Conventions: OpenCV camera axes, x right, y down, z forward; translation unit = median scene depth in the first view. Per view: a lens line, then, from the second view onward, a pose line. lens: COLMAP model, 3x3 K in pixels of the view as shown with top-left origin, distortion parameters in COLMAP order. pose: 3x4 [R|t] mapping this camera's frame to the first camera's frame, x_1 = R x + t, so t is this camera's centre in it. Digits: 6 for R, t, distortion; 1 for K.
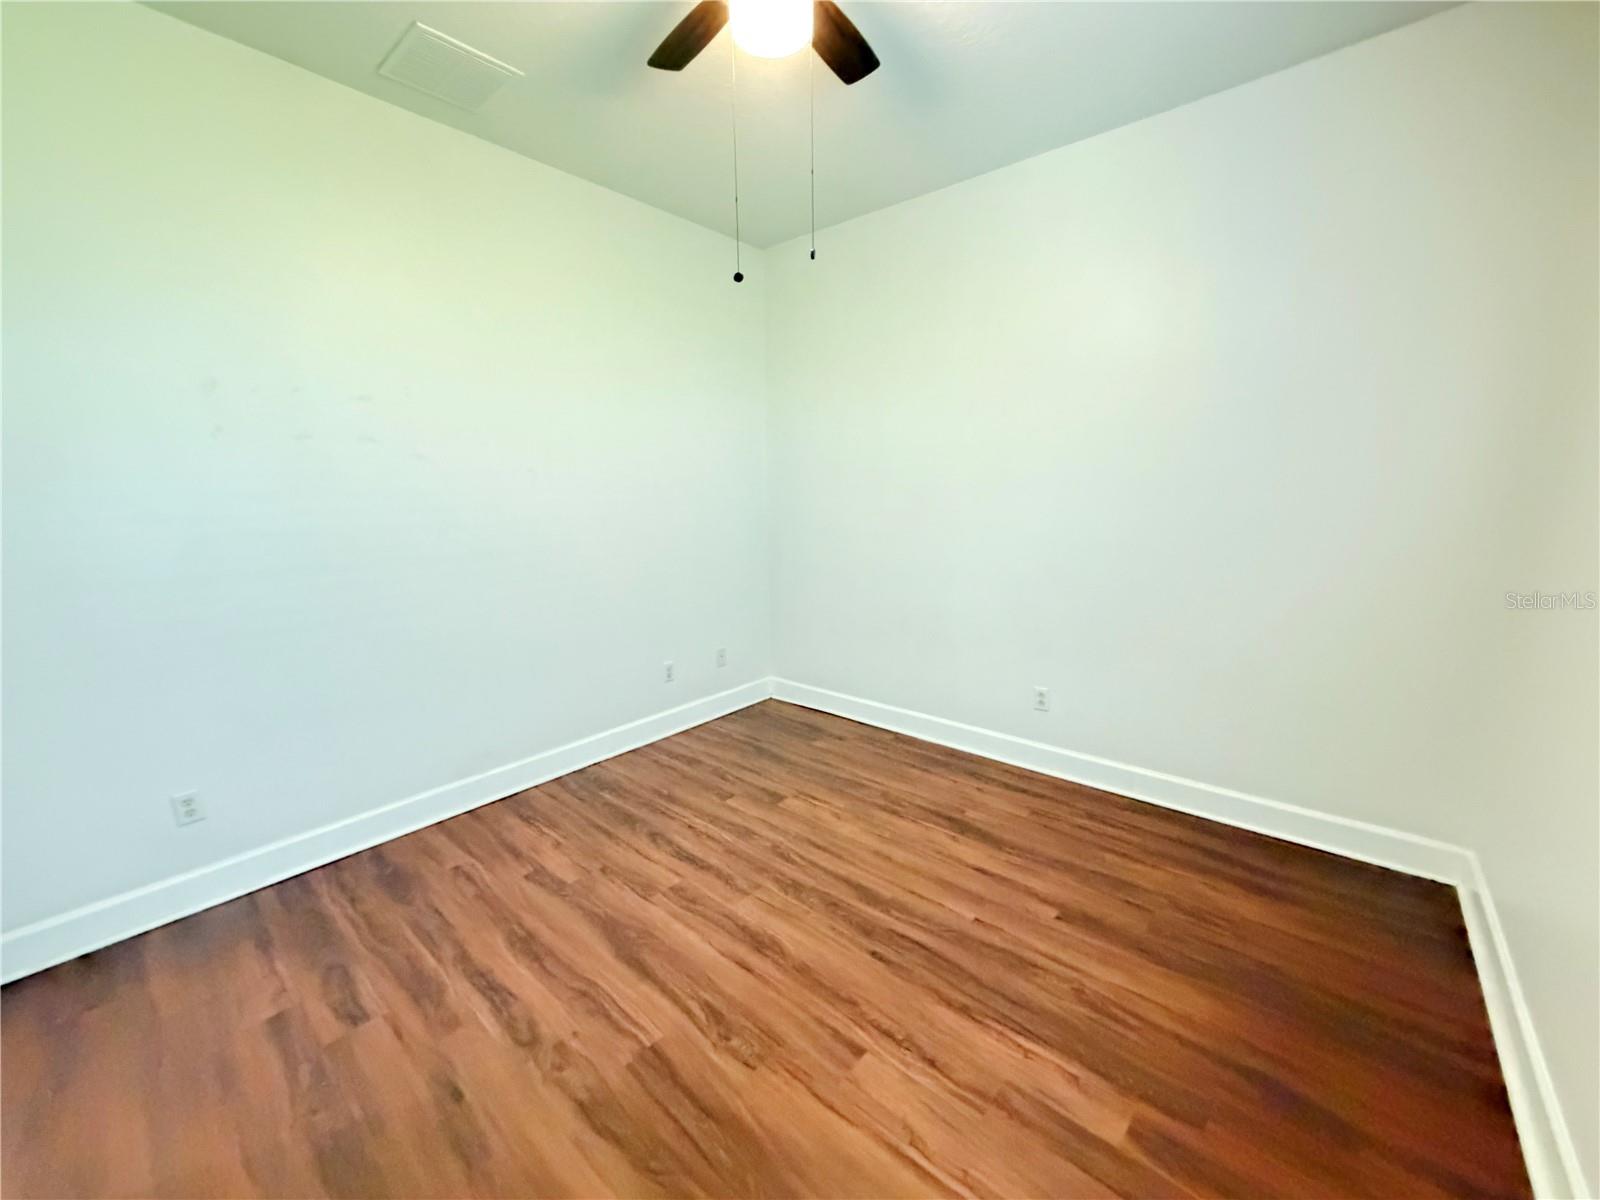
lens RADIAL K [[640.1, 0, 796.5], [0, 640.1, 602.7], [0, 0, 1]] dist [0.000588, 0.000130]
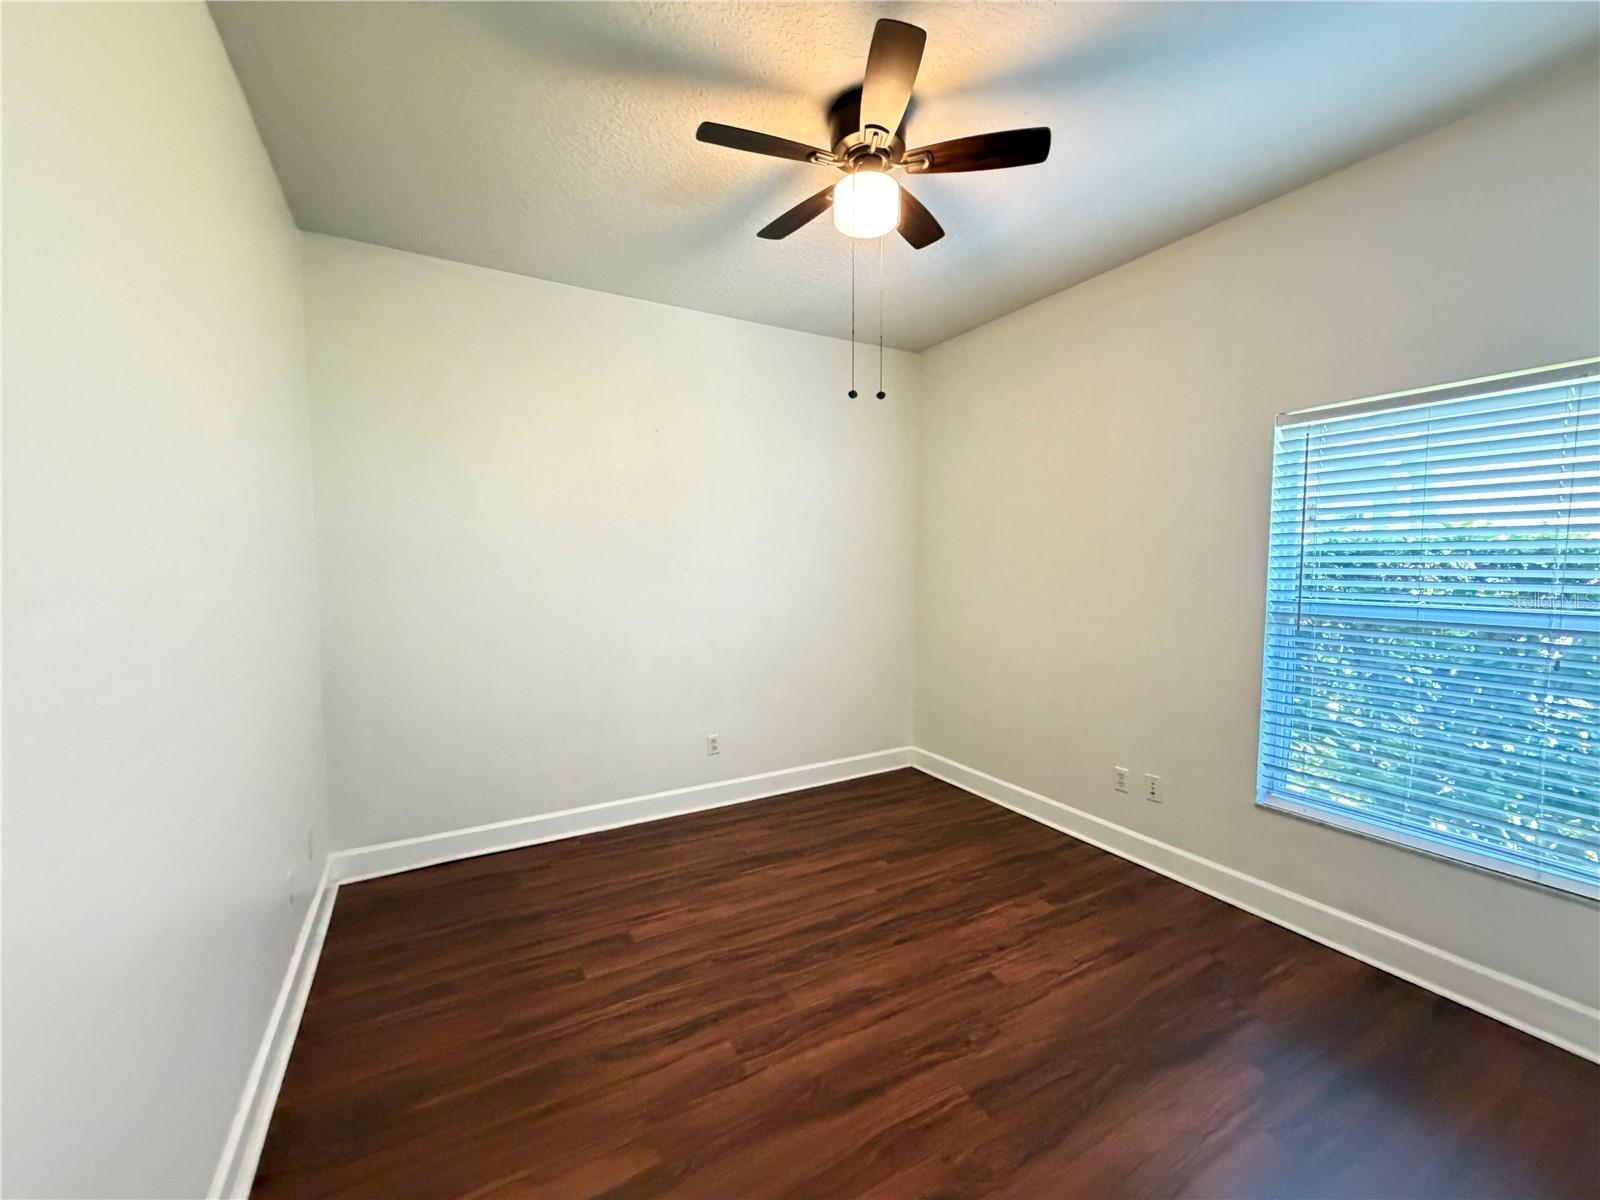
lens RADIAL K [[640.1, 0, 796.5], [0, 640.1, 602.7], [0, 0, 1]] dist [0.000588, 0.000130]
pose [[0.328844, -0.048904, 0.943117, -0.966471], [0.163687, 0.986495, -0.005921, -0.112033], [-0.930090, 0.156323, 0.332408, 0.596852]]
